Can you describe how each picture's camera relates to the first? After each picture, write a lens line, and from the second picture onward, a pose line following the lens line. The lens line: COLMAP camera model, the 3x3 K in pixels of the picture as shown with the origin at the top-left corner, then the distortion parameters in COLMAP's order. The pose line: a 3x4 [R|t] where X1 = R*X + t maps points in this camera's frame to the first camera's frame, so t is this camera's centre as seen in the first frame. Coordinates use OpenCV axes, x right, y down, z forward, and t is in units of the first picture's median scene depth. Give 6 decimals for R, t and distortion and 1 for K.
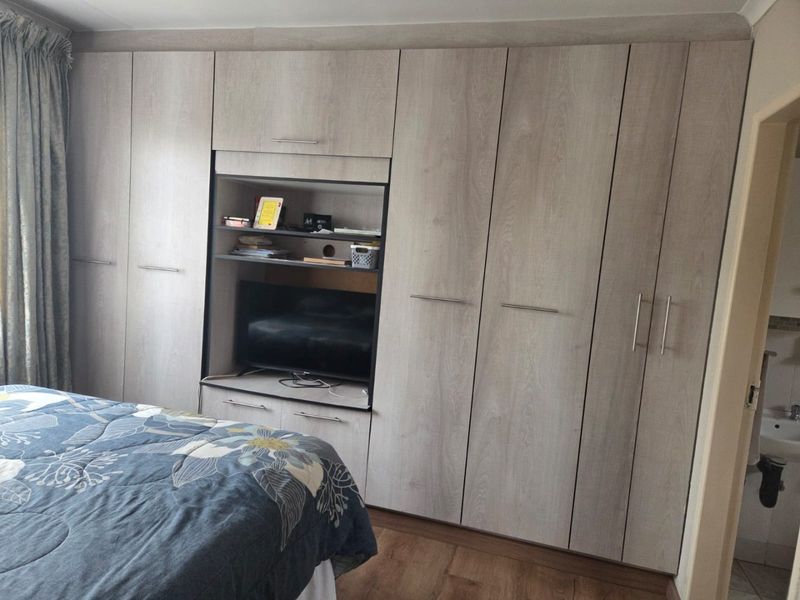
lens RADIAL K [[531.9, 0, 400.0], [0, 531.9, 300.0], [0, 0, 1]] dist [0.074466, -0.001802]
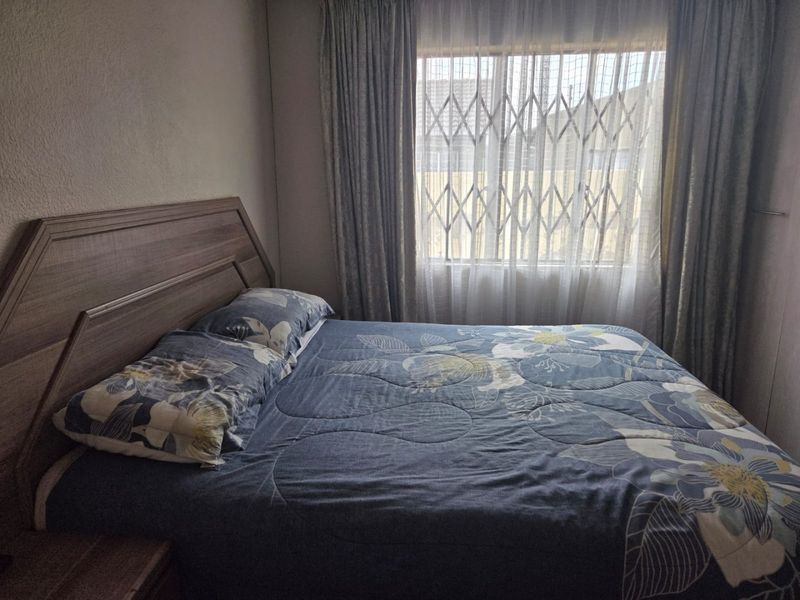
lens RADIAL K [[531.9, 0, 400.0], [0, 531.9, 300.0], [0, 0, 1]] dist [0.074466, -0.001802]
pose [[0.185997, 0.151900, -0.970738, 0.334250], [-0.073596, 0.987356, 0.140399, -0.023815], [0.979790, 0.045329, 0.194824, 0.461846]]
